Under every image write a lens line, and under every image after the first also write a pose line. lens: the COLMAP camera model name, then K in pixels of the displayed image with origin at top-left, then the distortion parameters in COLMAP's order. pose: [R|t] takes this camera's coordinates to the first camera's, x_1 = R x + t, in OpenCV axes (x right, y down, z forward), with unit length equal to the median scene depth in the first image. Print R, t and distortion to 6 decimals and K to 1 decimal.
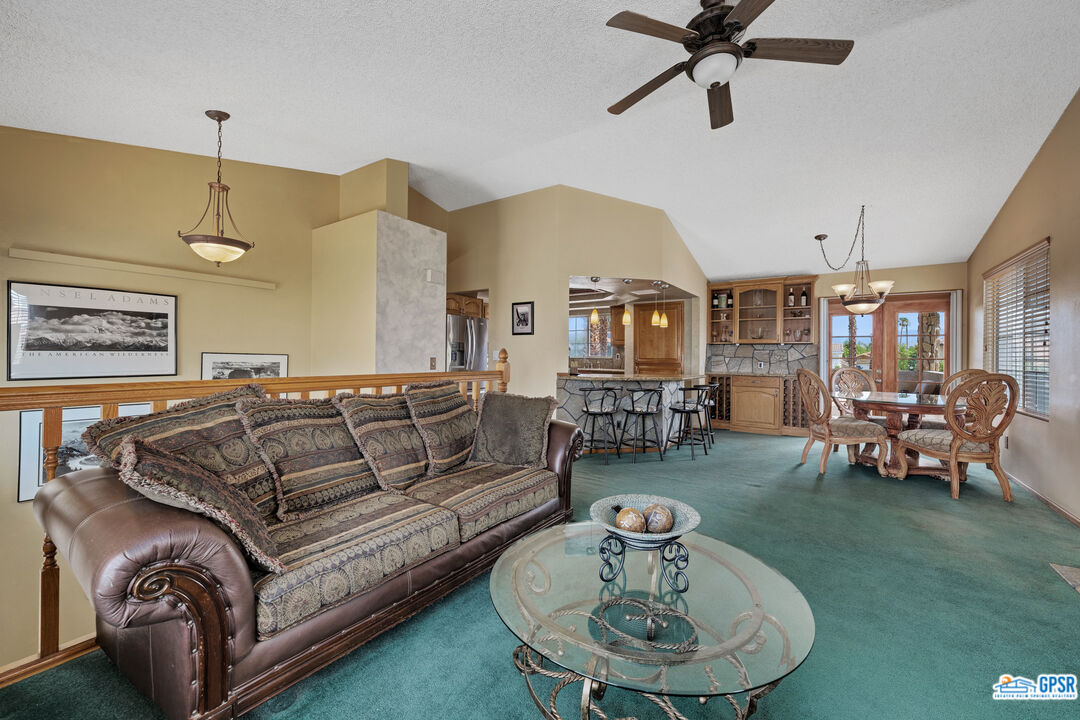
lens RADIAL K [[429.1, 0, 545.1], [0, 429.1, 356.2], [0, 0, 1]] dist [0.000583, -0.000085]
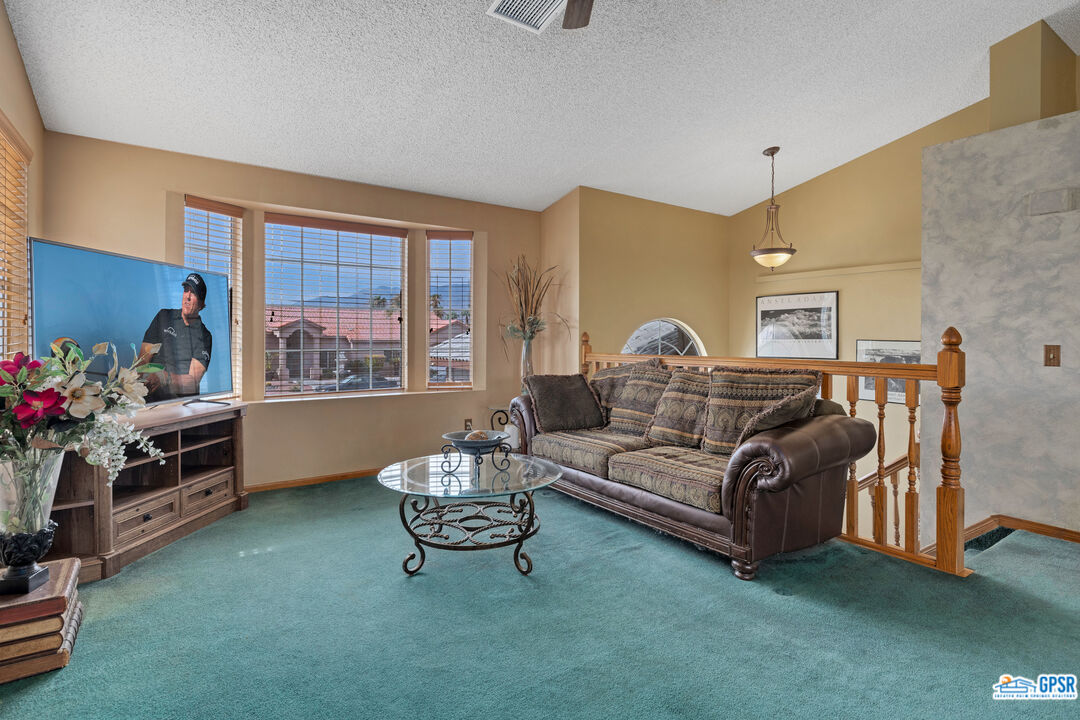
lens RADIAL K [[568.5, 0, 544.2], [0, 568.5, 355.3], [0, 0, 1]] dist [0.002797, -0.000069]
pose [[-0.368427, 0.015532, -0.929527, 0.777445], [-0.007432, 0.999779, 0.019652, 0.008114], [0.929627, 0.014148, -0.368231, 0.743555]]
